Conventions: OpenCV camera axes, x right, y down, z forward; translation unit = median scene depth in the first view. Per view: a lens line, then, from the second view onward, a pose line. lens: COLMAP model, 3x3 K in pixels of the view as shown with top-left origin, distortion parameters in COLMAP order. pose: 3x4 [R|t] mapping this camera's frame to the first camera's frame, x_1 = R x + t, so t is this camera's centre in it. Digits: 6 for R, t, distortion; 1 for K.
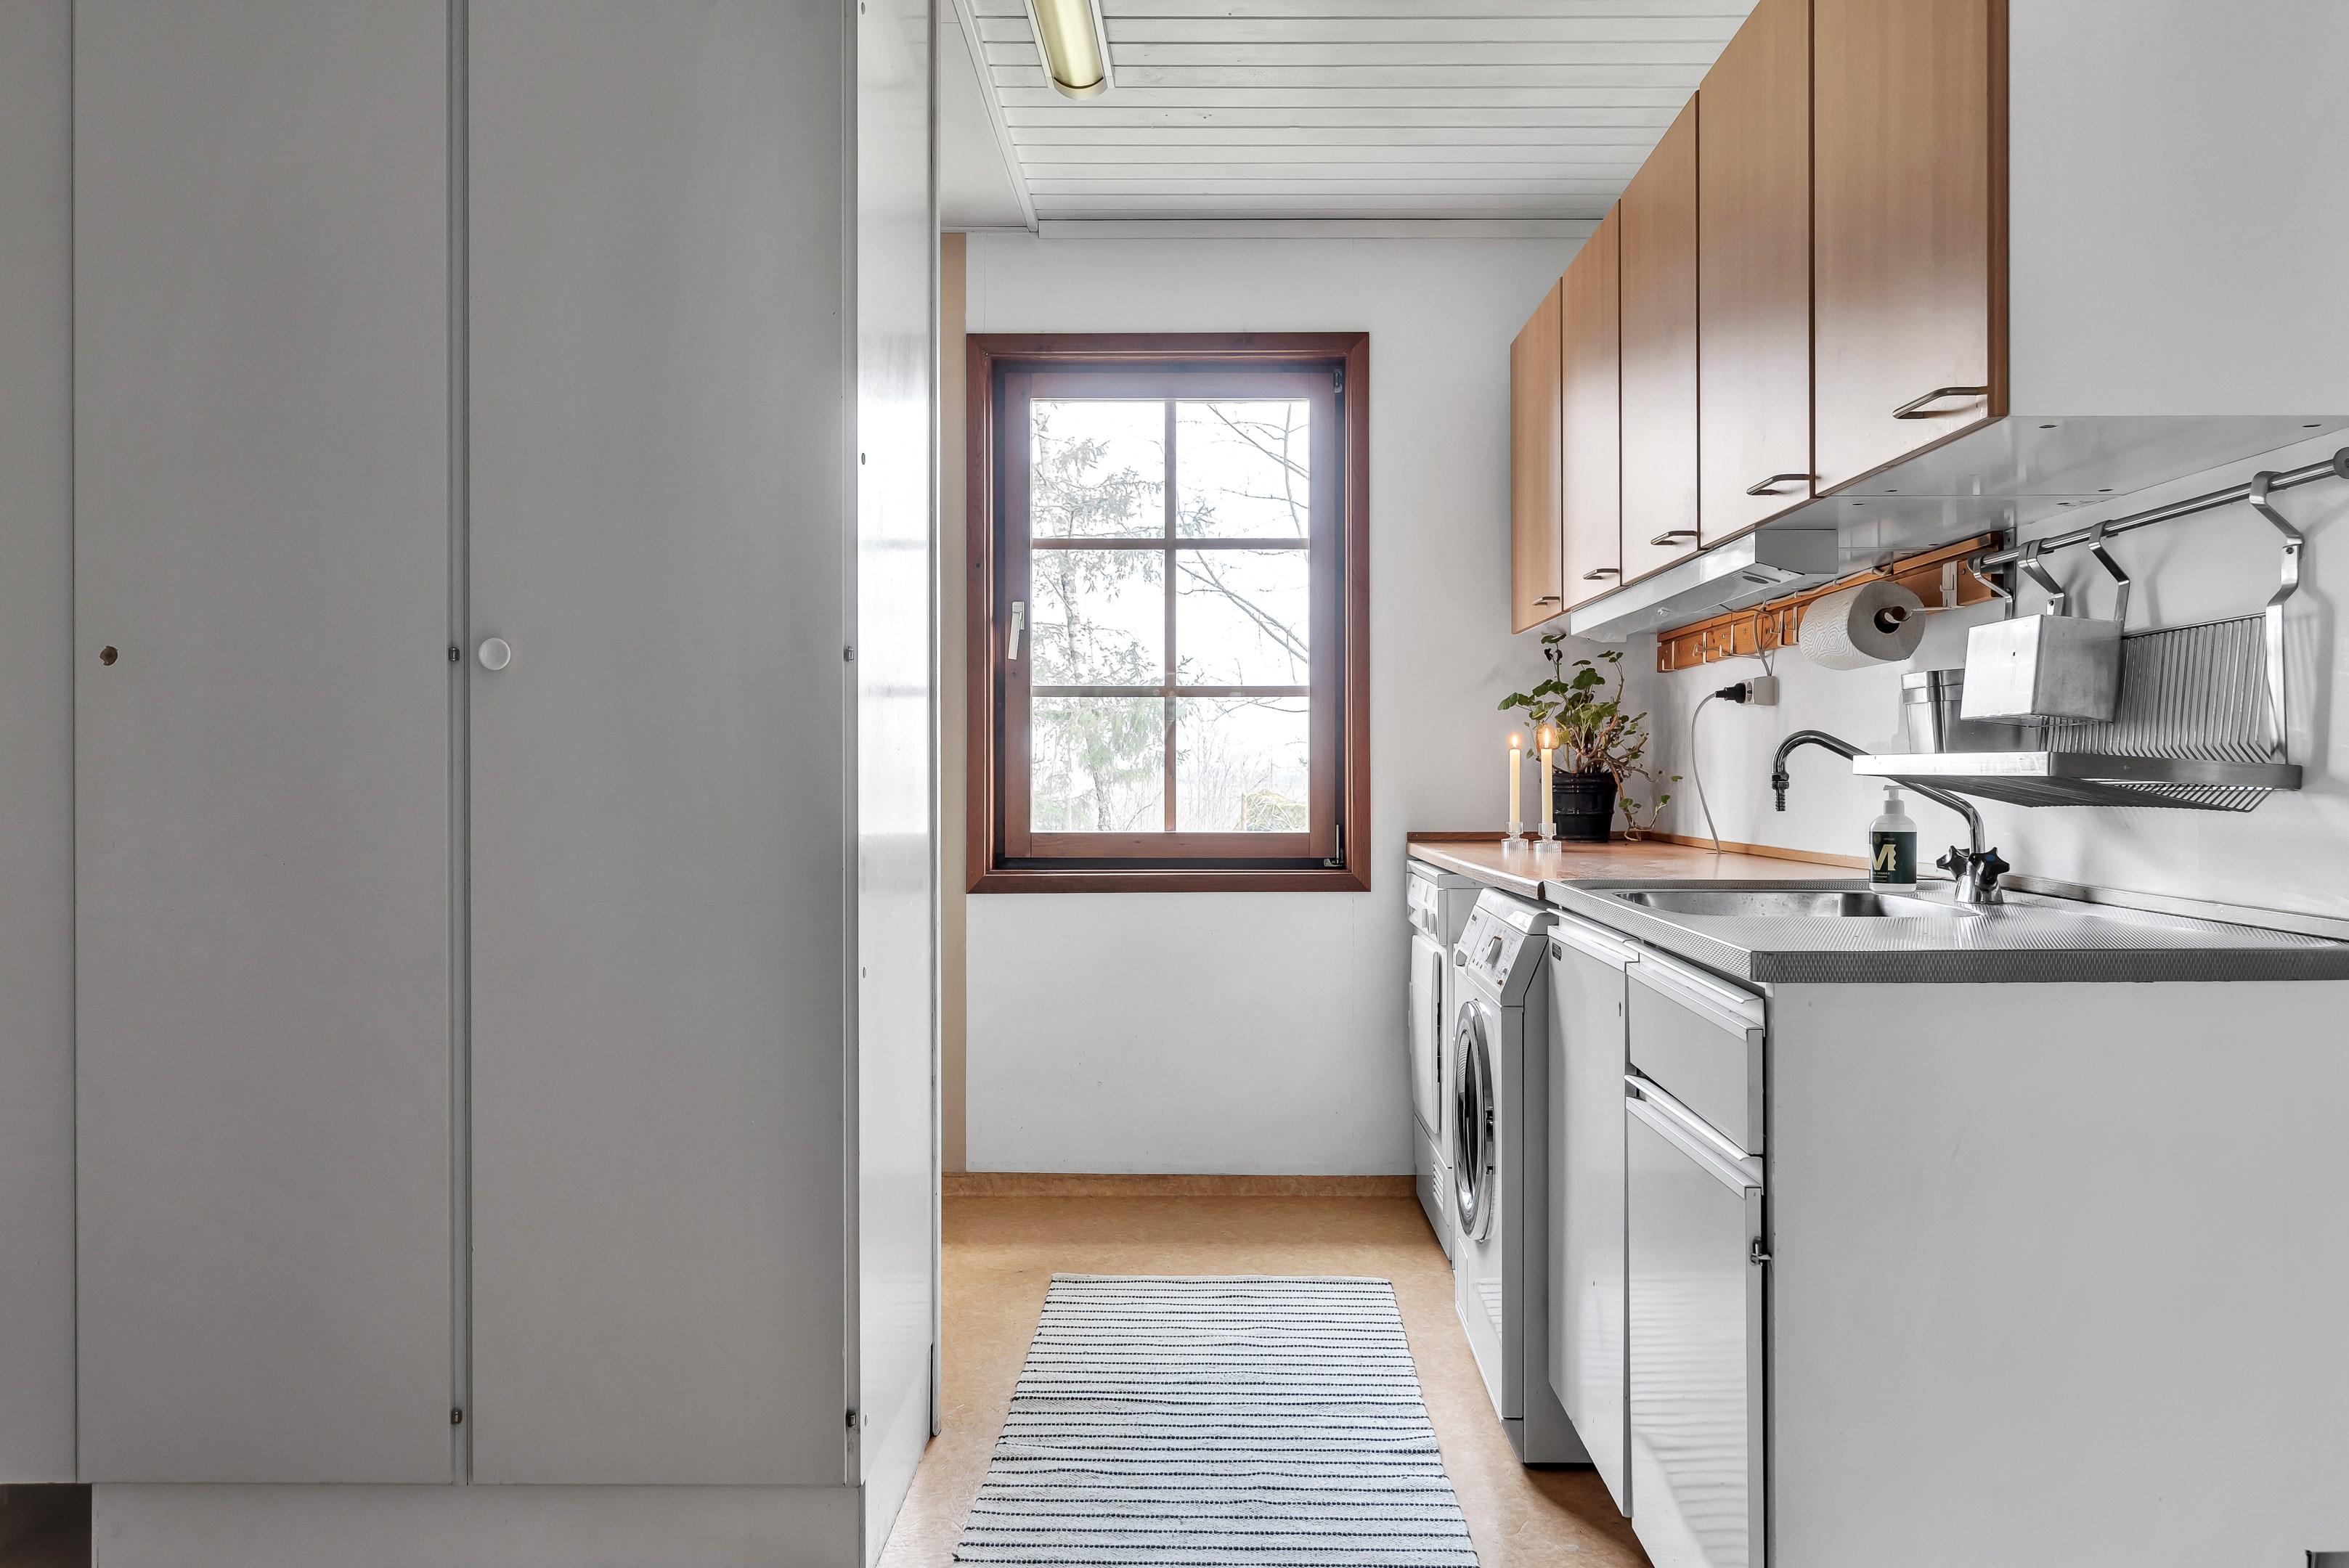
lens RADIAL K [[1692.7, 0, 1180.1], [0, 1692.7, 780.2], [0, 0, 1]] dist [-0.013630, 0.010772]
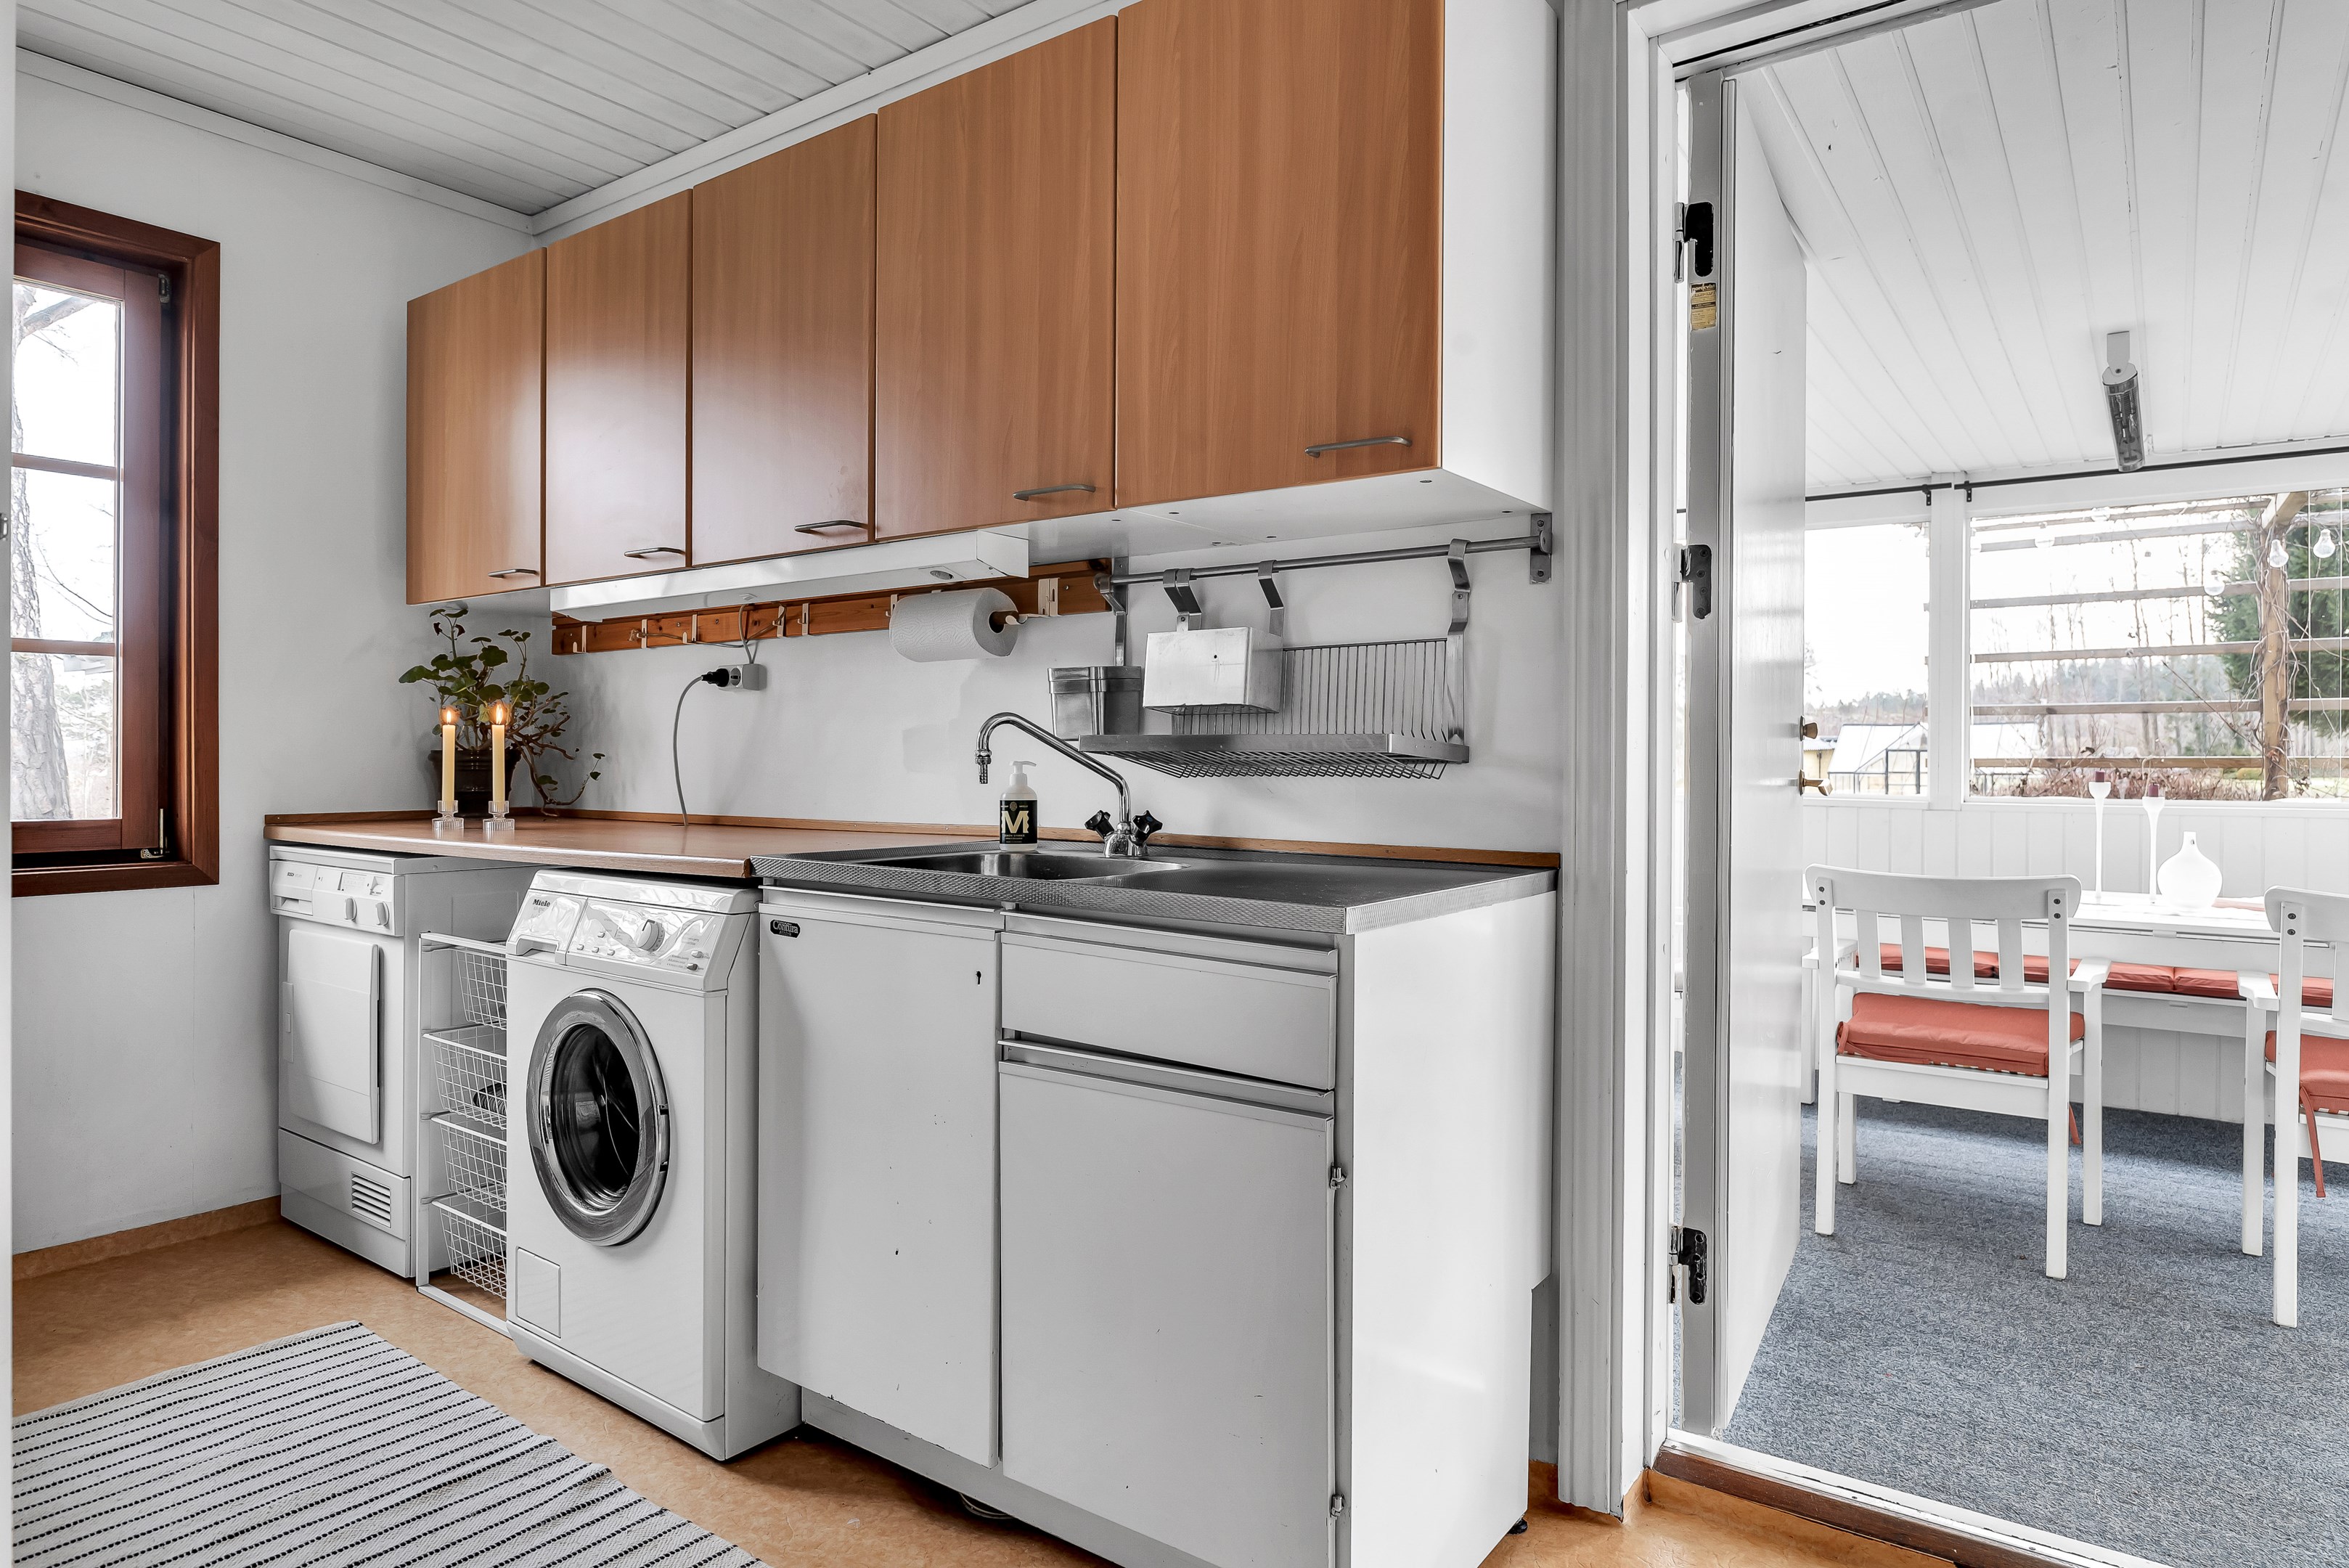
lens RADIAL K [[1341.2, 0, 1170.8], [0, 1341.2, 763.2], [0, 0, 1]] dist [-0.010724, 0.000382]
pose [[0.590454, 0.000101, 0.807072, -0.187320], [-0.001780, 0.999998, 0.001177, 0.002144], [-0.807070, -0.002132, 0.590452, 0.242131]]
